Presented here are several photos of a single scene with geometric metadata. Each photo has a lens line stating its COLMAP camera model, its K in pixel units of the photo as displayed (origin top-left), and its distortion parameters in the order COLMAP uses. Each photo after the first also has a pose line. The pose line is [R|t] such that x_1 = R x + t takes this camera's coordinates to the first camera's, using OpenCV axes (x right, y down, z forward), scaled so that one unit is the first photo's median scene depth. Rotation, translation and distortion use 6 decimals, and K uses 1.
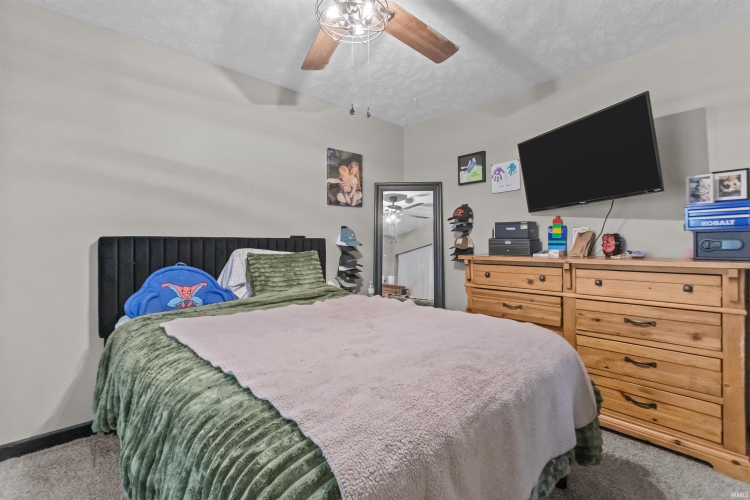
lens RADIAL K [[351.6, 0, 373.5], [0, 351.6, 241.2], [0, 0, 1]] dist [-0.001009, 0.001141]
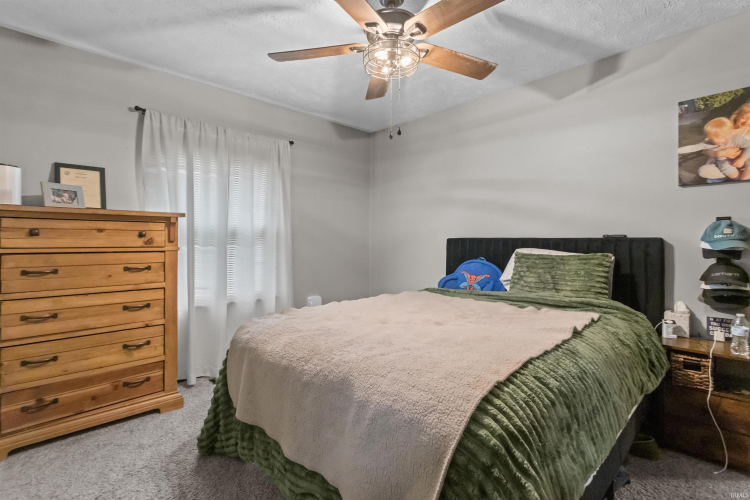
lens RADIAL K [[351.6, 0, 373.5], [0, 351.6, 241.2], [0, 0, 1]] dist [-0.001009, 0.001141]
pose [[0.009586, 0.000763, -0.999954, 0.566816], [-0.006216, 0.999980, 0.000704, 0.001770], [0.999935, 0.006209, 0.009590, 0.438770]]
